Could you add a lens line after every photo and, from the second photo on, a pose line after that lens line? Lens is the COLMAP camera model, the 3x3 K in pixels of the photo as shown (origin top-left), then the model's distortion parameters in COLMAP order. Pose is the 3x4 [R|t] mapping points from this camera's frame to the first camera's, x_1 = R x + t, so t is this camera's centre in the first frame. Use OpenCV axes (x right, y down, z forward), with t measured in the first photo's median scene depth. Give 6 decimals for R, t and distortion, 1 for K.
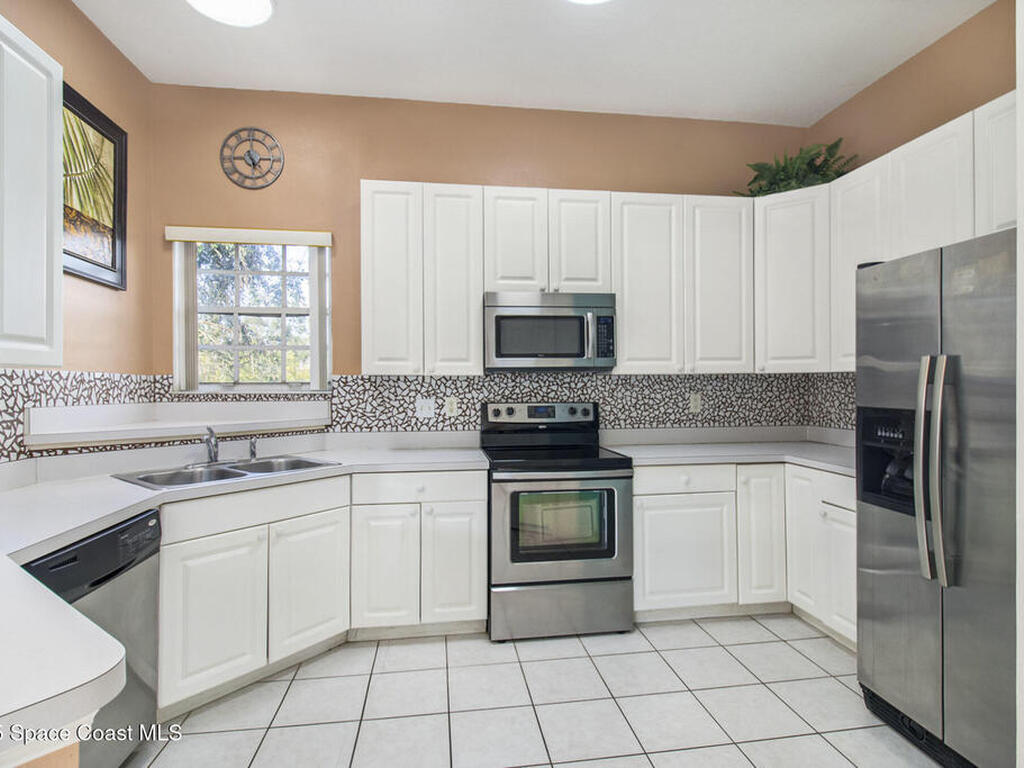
lens RADIAL K [[547.1, 0, 513.1], [0, 547.1, 371.0], [0, 0, 1]] dist [0.028353, -0.026814]
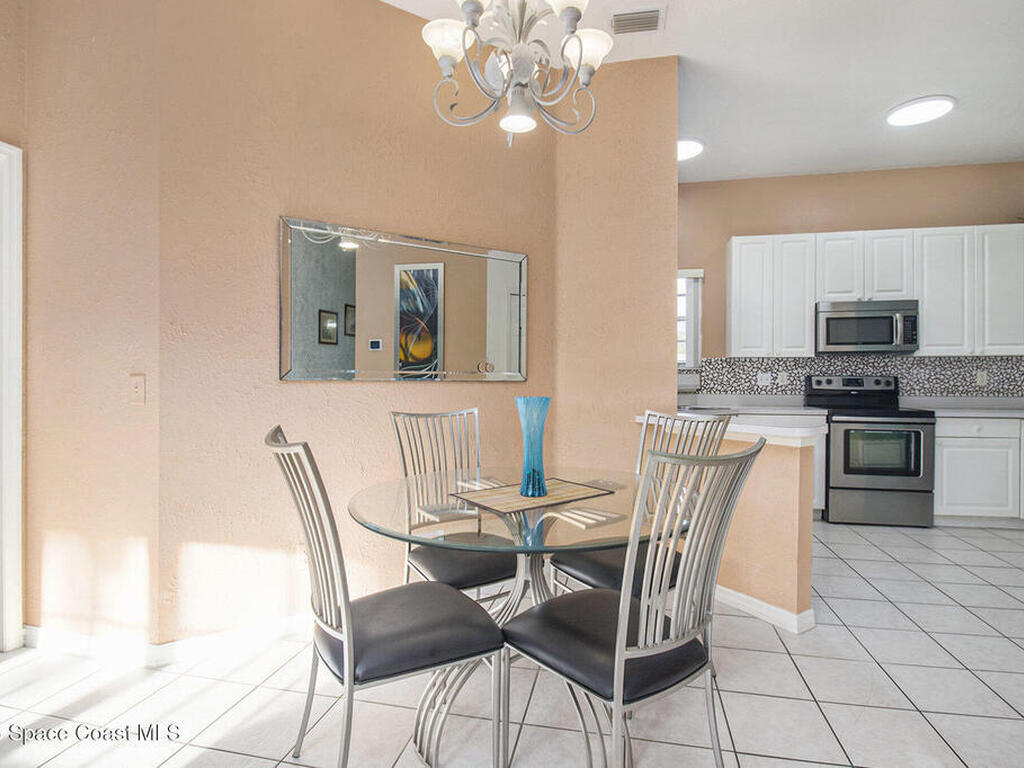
lens RADIAL K [[547.1, 0, 513.1], [0, 547.1, 371.0], [0, 0, 1]] dist [0.028353, -0.026814]
pose [[0.939821, 0.002526, -0.341657, -0.297512], [0.001749, 0.999924, 0.012203, 0.025094], [0.341662, -0.012066, 0.939745, -0.681183]]
